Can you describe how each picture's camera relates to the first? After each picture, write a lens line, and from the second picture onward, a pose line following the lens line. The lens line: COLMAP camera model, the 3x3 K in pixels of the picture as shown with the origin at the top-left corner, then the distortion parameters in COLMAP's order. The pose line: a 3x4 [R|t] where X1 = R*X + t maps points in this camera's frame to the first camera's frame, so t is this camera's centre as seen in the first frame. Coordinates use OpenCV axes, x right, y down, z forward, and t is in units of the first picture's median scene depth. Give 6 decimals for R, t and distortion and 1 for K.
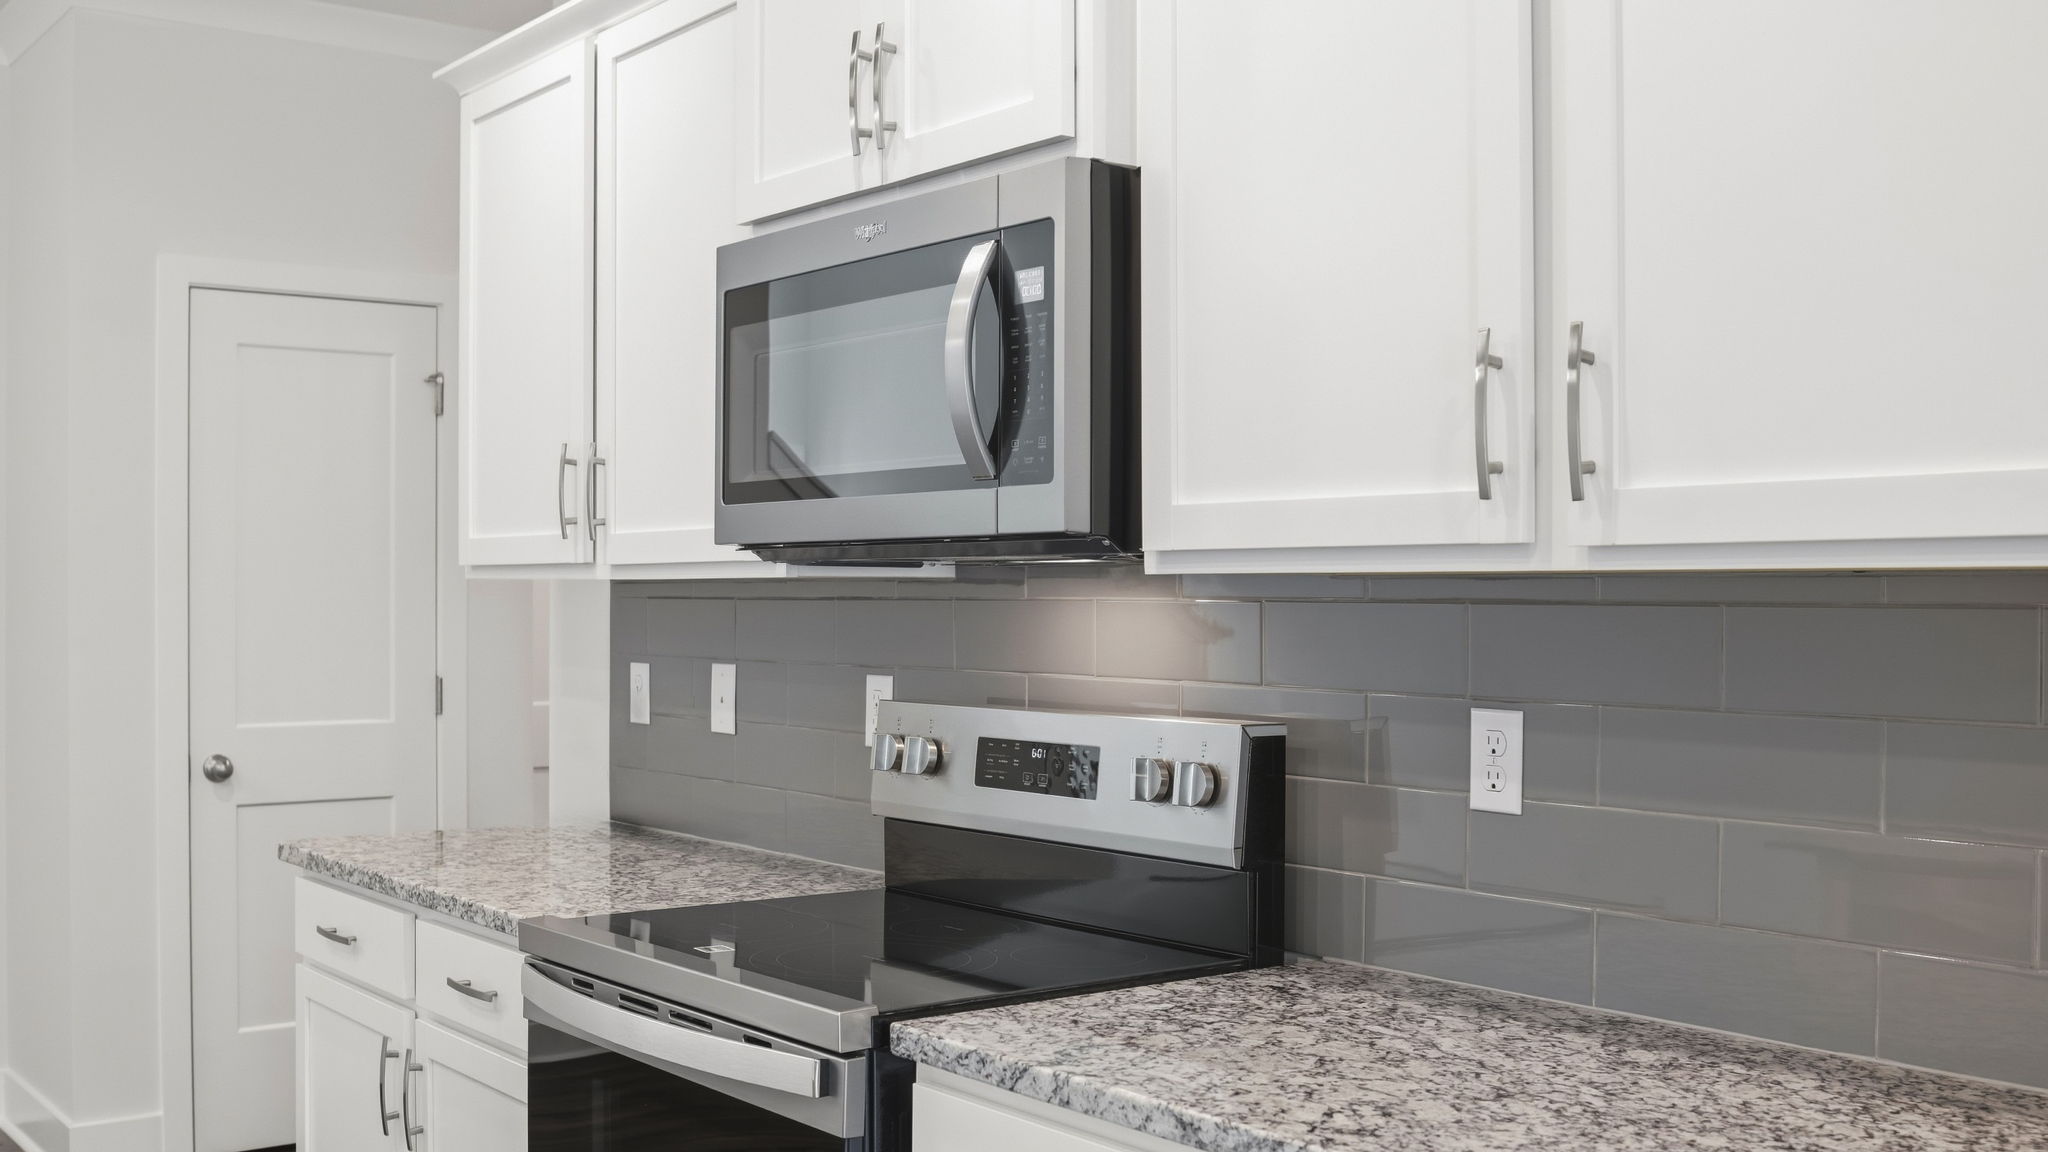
lens RADIAL K [[2115.0, 0, 957.8], [0, 2115.0, 582.3], [0, 0, 1]] dist [-0.058660, 0.011047]
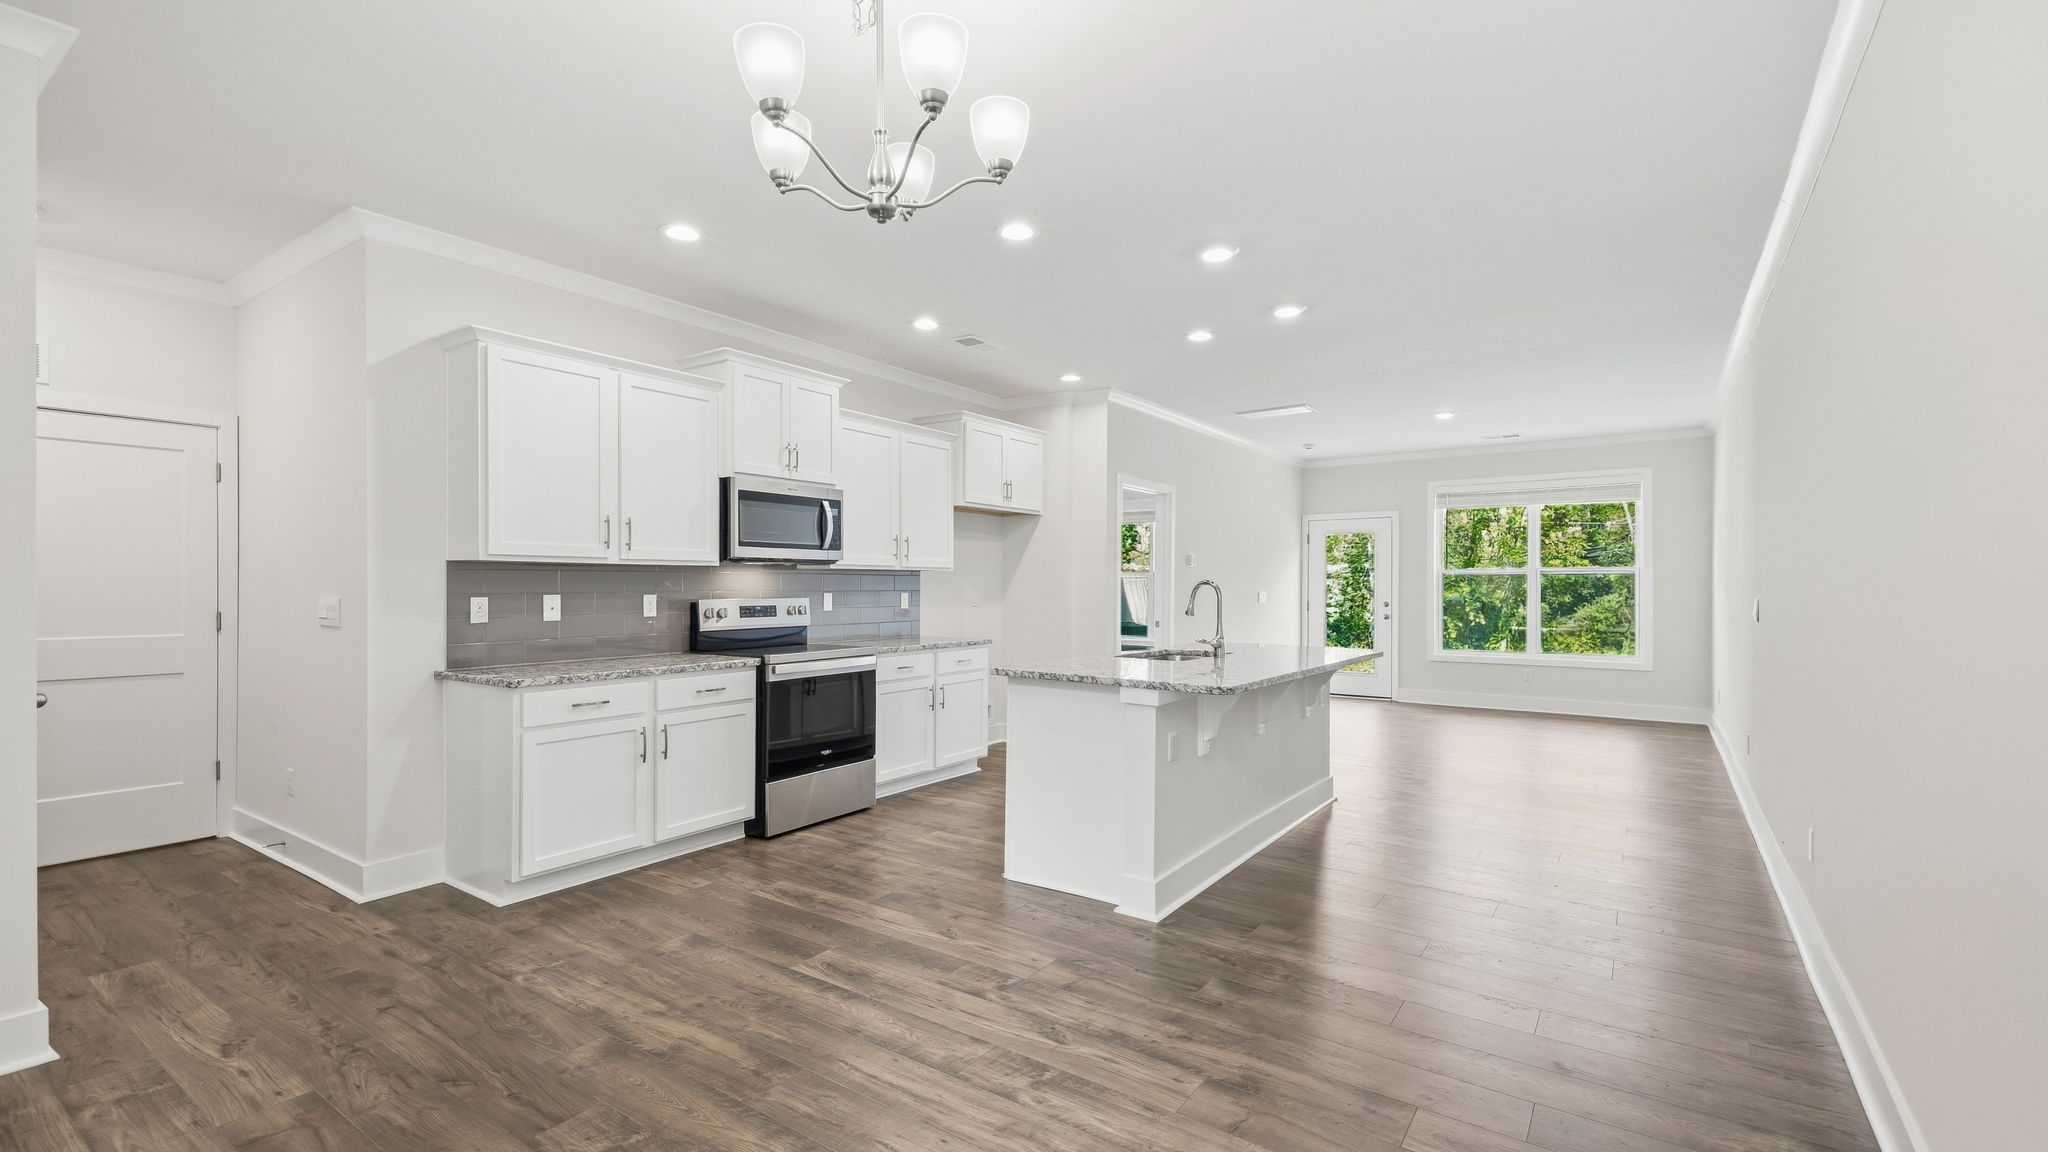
lens RADIAL K [[882.7, 0, 1012.8], [0, 882.7, 575.5], [0, 0, 1]] dist [0.019635, -0.000071]
pose [[-0.321297, 0.006722, 0.946955, -1.767407], [-0.007575, 0.999925, -0.009668, 0.026513], [-0.946948, -0.010280, -0.321222, 1.053253]]
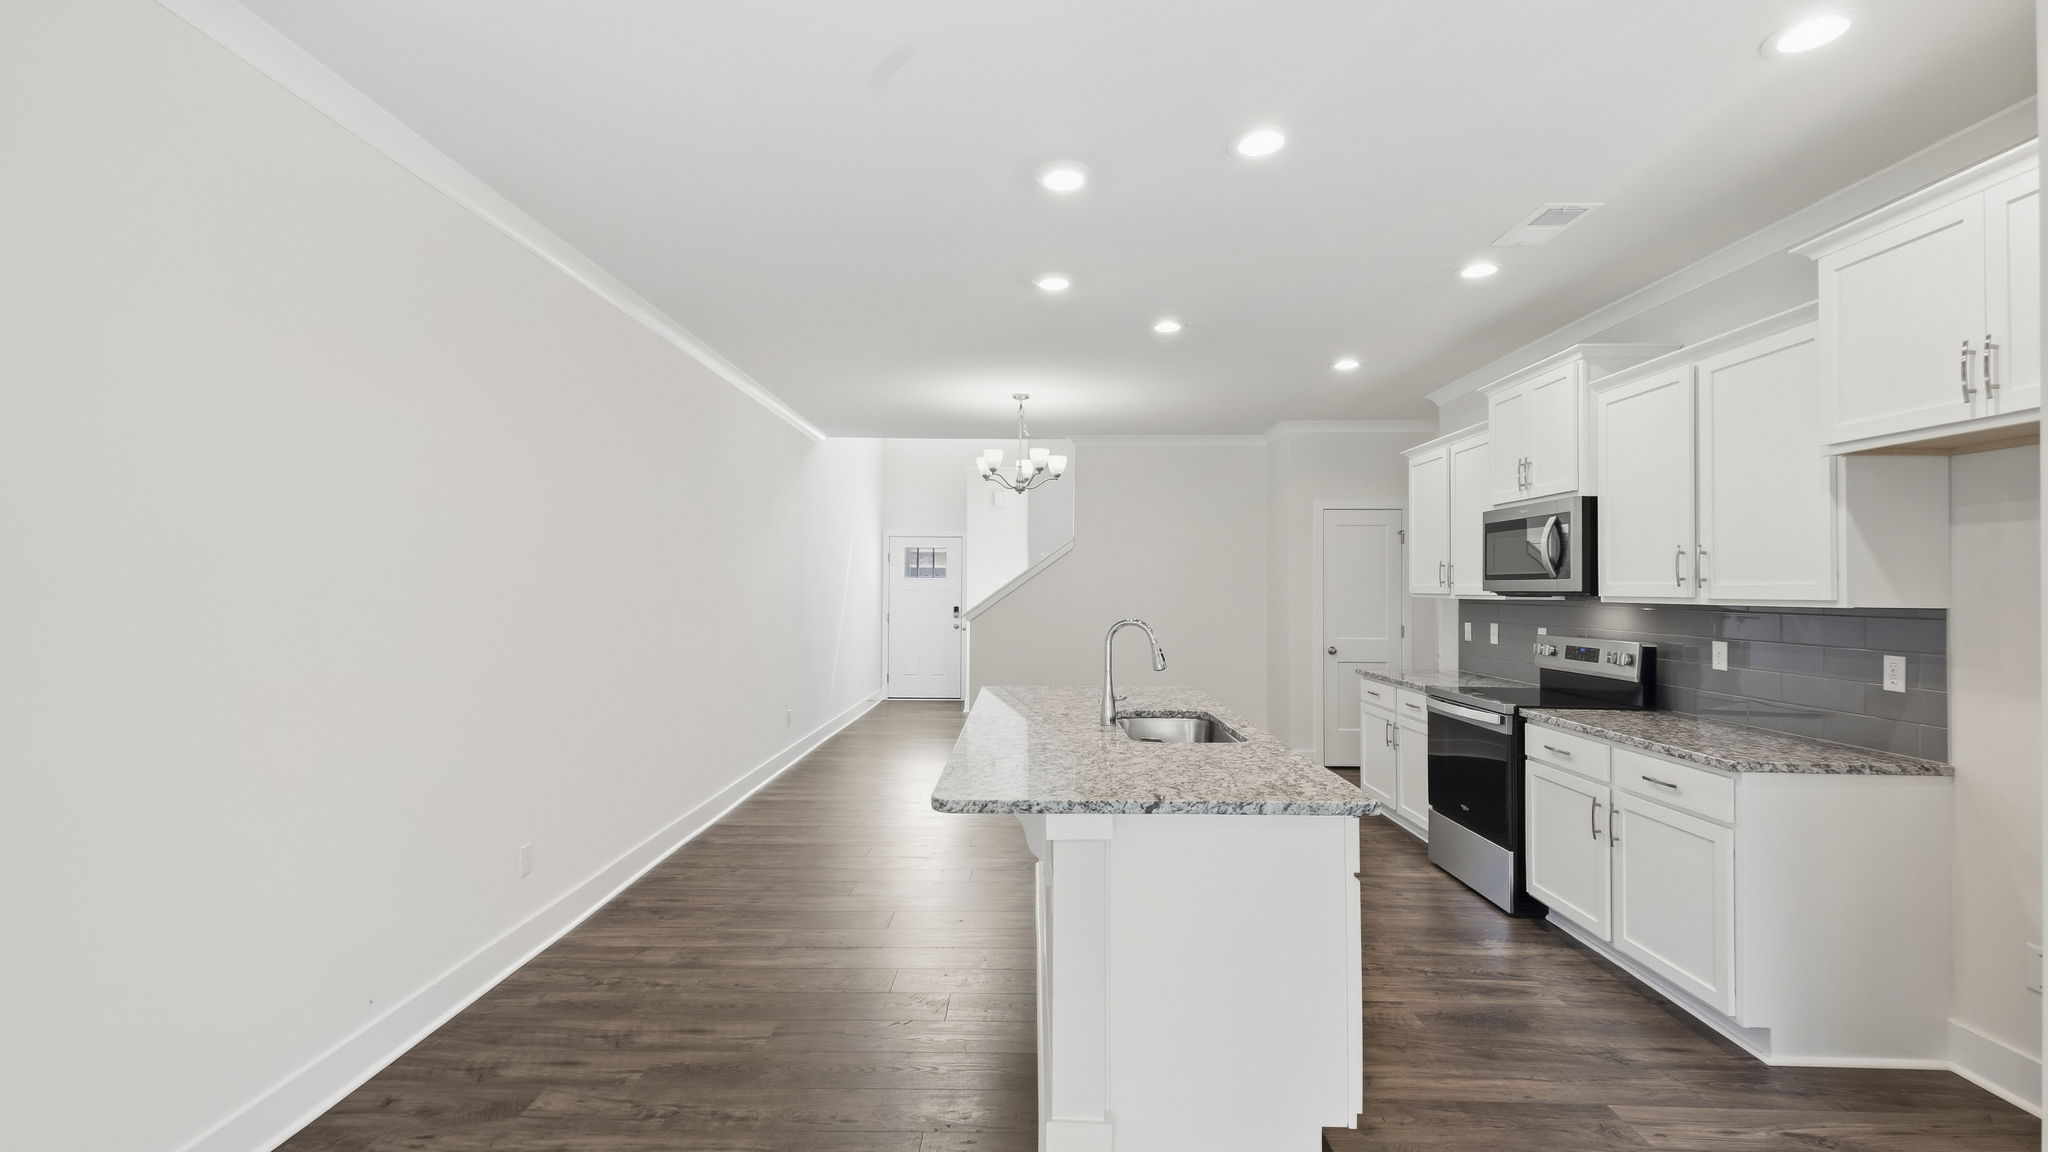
lens RADIAL K [[882.7, 0, 1012.8], [0, 882.7, 575.5], [0, 0, 1]] dist [0.019635, -0.000071]
pose [[0.793615, -0.003913, -0.608408, 0.183849], [-0.004006, 0.999924, -0.011657, -0.023859], [0.608407, 0.011689, 0.793539, -0.766684]]
